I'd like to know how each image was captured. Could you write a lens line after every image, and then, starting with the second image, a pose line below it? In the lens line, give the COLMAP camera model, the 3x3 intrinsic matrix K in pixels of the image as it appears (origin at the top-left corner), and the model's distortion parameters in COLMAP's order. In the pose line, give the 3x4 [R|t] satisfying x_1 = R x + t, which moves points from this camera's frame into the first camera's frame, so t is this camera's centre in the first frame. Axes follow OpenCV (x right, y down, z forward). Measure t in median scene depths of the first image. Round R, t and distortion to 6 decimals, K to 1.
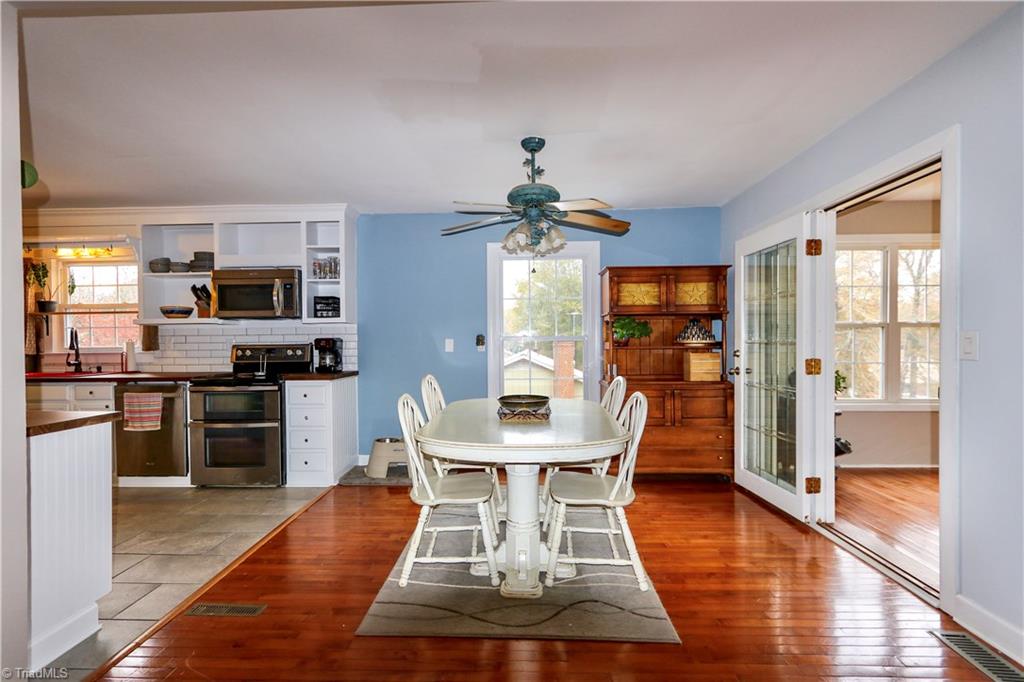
lens RADIAL K [[478.5, 0, 508.3], [0, 478.5, 352.6], [0, 0, 1]] dist [0.000202, -0.000009]
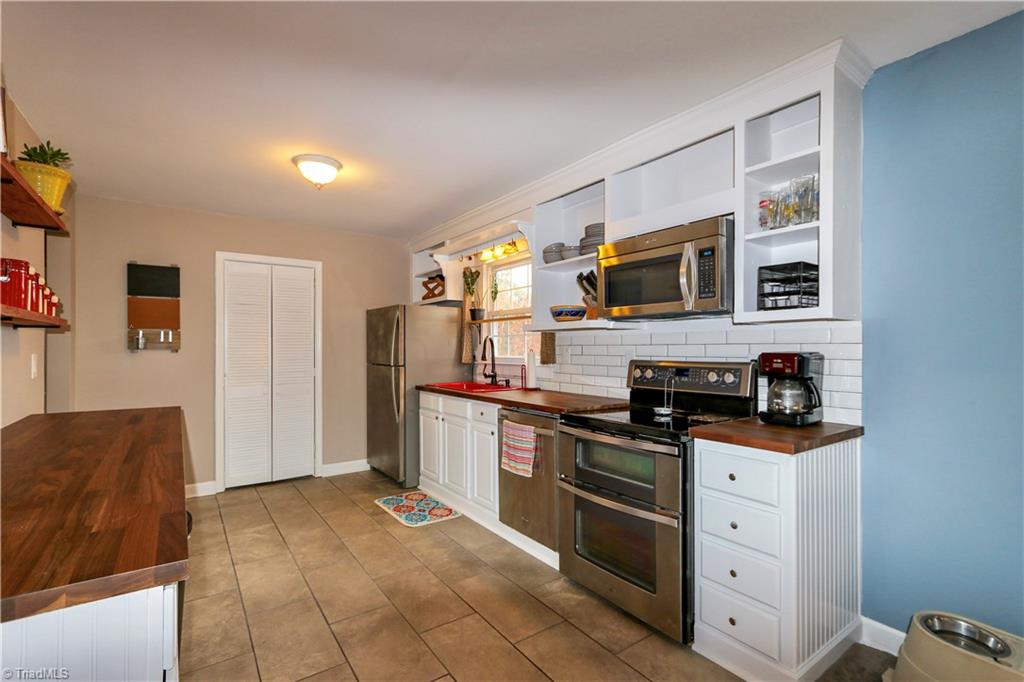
lens RADIAL K [[471.3, 0, 506.6], [0, 471.3, 345.7], [0, 0, 1]] dist [0.005736, 0.000488]
pose [[0.605113, 0.005598, -0.796120, -0.171678], [-0.020020, 0.999766, -0.008187, -0.027198], [0.795888, 0.020892, 0.605084, 0.488482]]
